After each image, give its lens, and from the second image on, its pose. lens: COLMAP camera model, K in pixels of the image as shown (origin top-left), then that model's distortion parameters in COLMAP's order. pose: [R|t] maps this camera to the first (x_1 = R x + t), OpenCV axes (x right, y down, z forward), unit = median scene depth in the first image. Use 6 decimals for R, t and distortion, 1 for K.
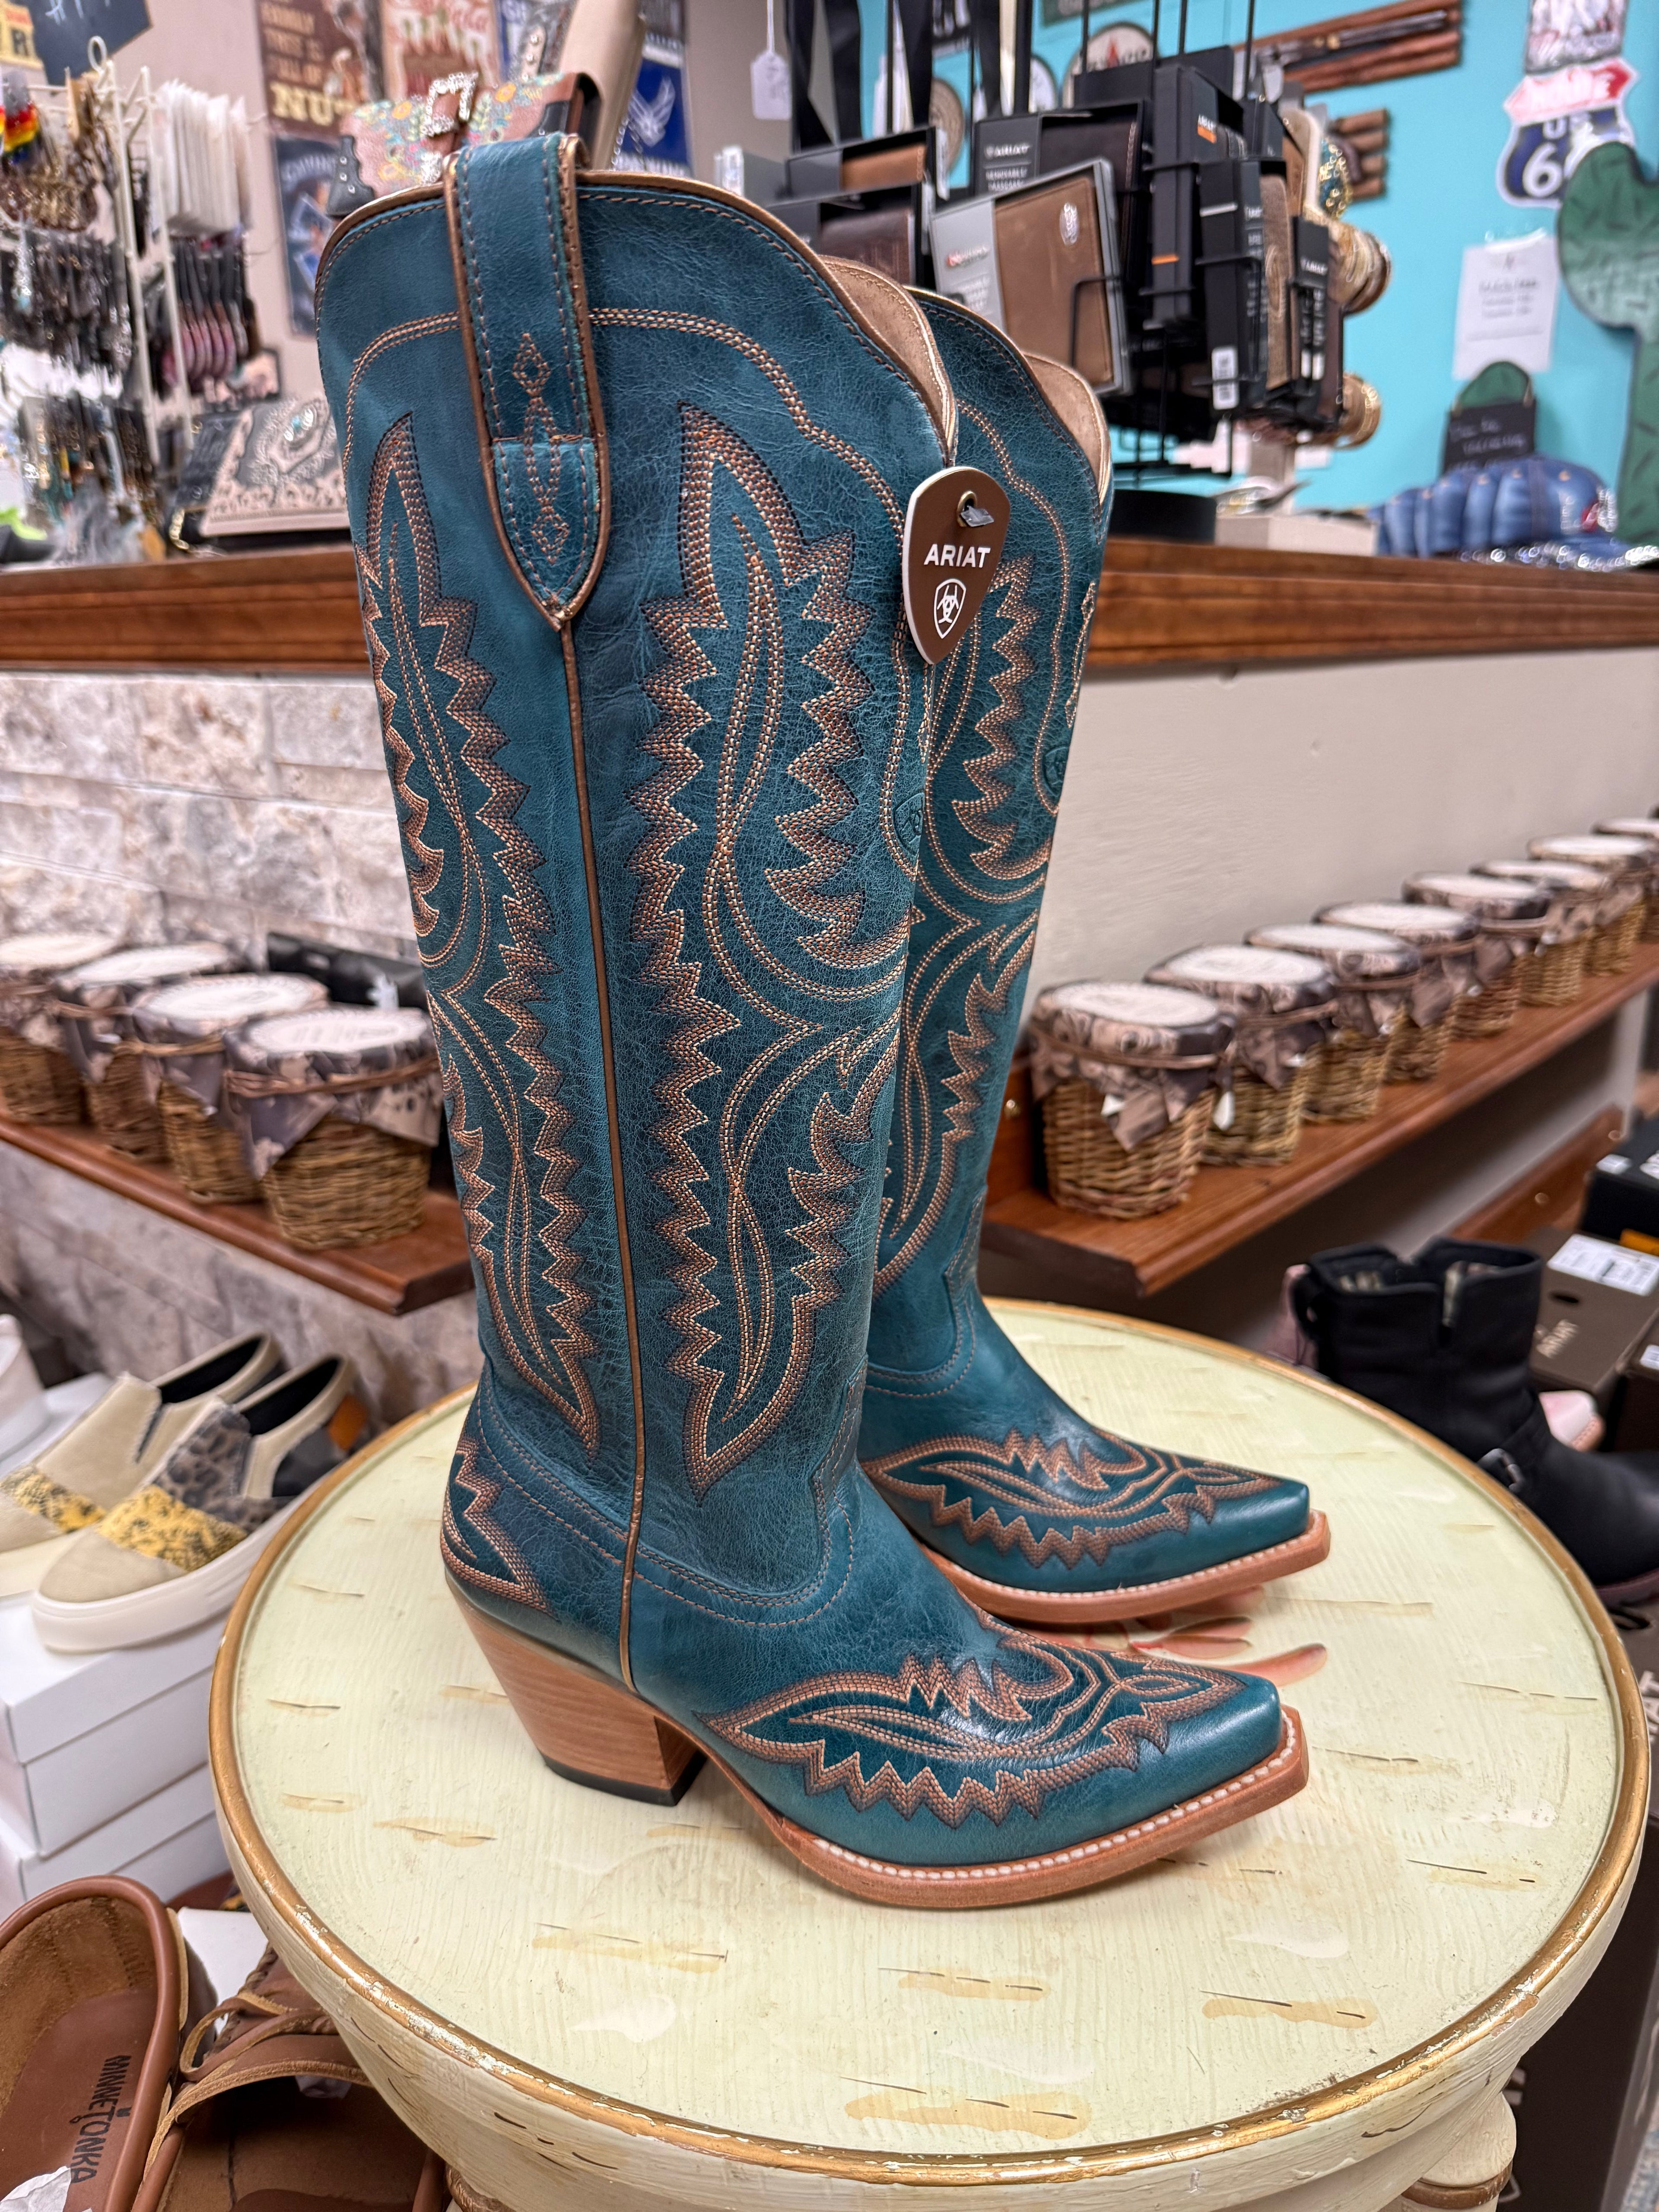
lens RADIAL K [[1627.8, 0, 825.1], [0, 1627.8, 1084.2], [0, 0, 1]] dist [-0.007517, 0.002322]
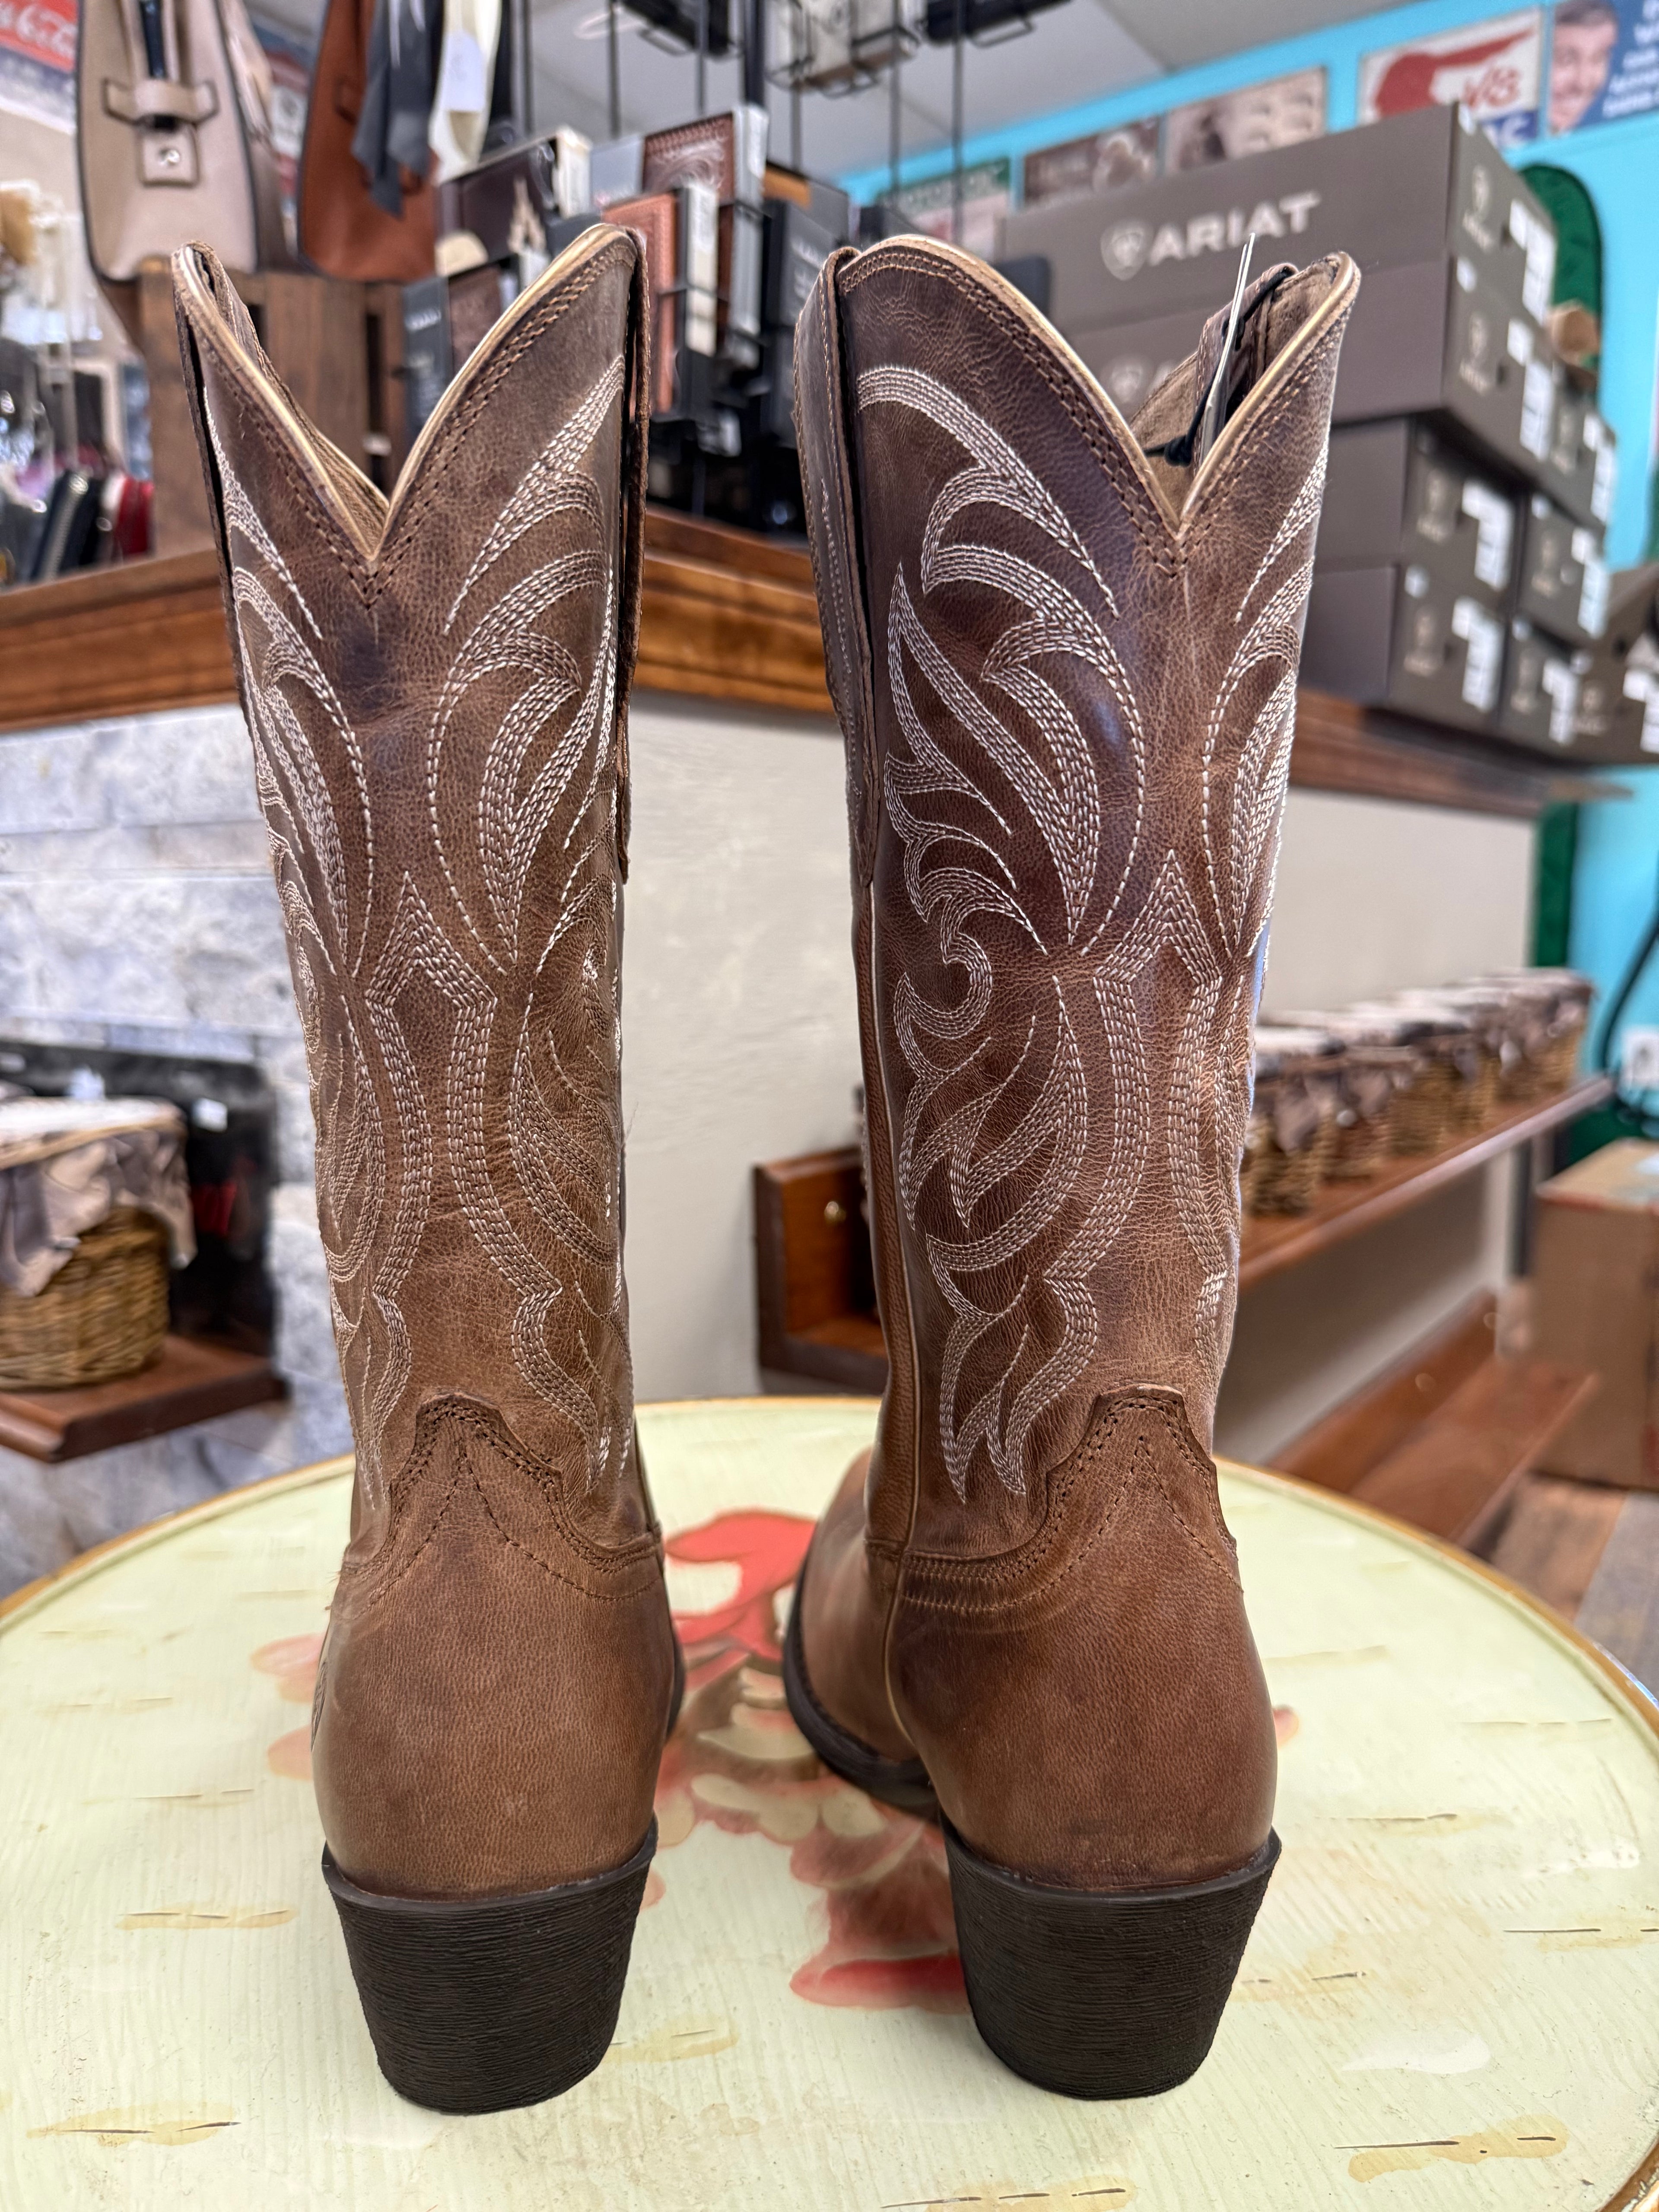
lens RADIAL K [[1627.8, 0, 825.1], [0, 1627.8, 1084.2], [0, 0, 1]] dist [-0.007517, 0.002322]
pose [[0.996841, -0.003813, 0.079329, 0.041449], [0.015900, 0.988206, -0.152299, 0.072391], [-0.077813, 0.153080, 0.985146, 0.137925]]
